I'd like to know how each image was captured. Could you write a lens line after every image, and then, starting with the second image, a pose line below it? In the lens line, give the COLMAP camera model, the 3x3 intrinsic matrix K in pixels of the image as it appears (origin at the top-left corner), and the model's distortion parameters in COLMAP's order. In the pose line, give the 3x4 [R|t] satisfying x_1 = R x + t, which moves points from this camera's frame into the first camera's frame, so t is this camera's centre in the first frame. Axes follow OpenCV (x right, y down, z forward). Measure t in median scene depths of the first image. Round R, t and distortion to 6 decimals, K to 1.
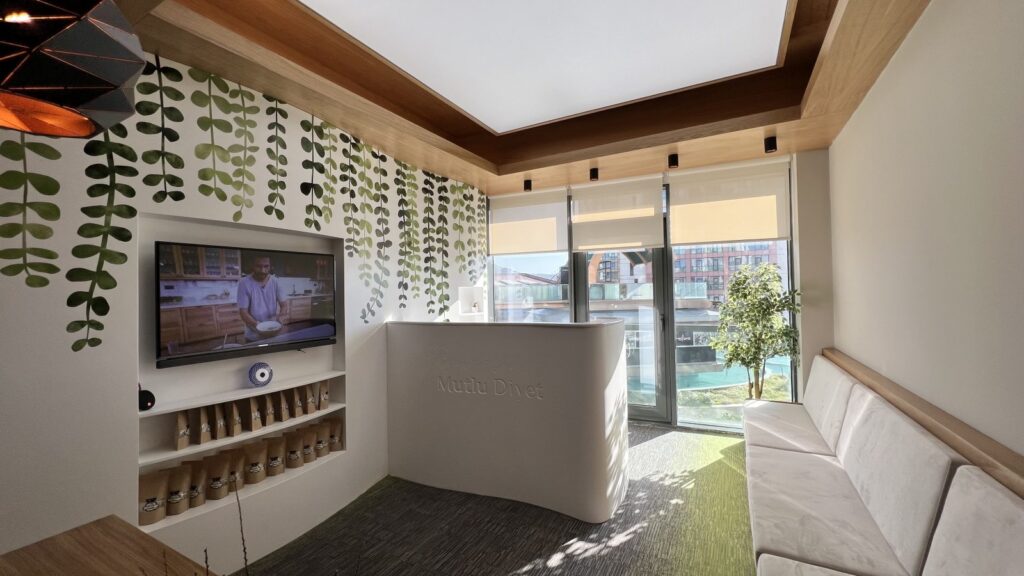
lens RADIAL K [[404.1, 0, 512.0], [0, 404.1, 288.0], [0, 0, 1]] dist [-0.002146, -0.000085]
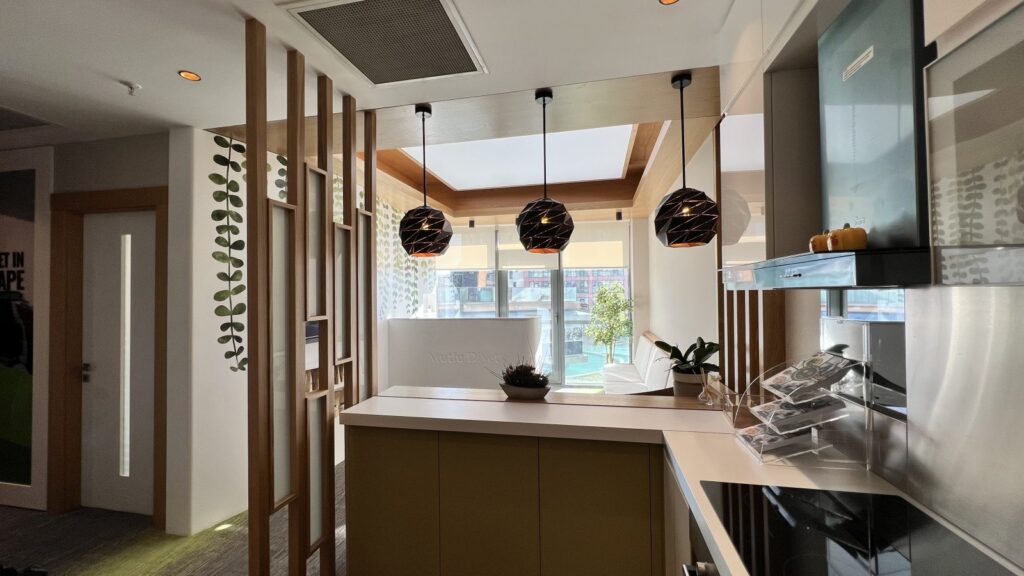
lens RADIAL K [[404.1, 0, 512.0], [0, 404.1, 288.0], [0, 0, 1]] dist [-0.002146, -0.000085]
pose [[0.956119, 0.013023, 0.292691, -0.269153], [-0.012009, 0.999914, -0.005259, -0.021847], [-0.292734, 0.001513, 0.956193, -0.465012]]
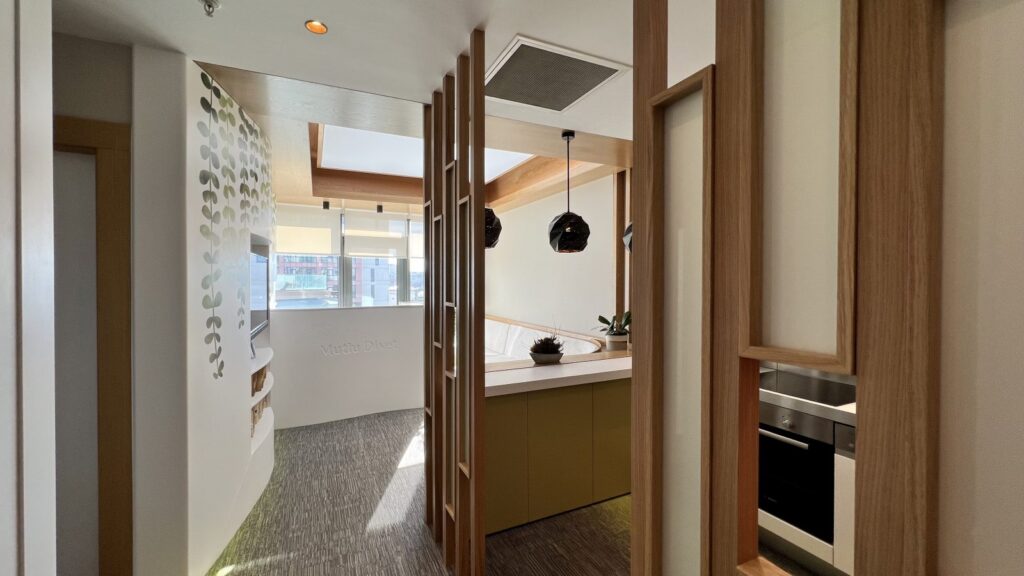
lens RADIAL K [[404.1, 0, 512.0], [0, 404.1, 288.0], [0, 0, 1]] dist [-0.002146, -0.000085]
pose [[0.575985, 0.005636, 0.817441, -0.760803], [-0.024285, 0.999653, 0.010219, -0.013879], [-0.817099, -0.025737, 0.575922, -0.290158]]
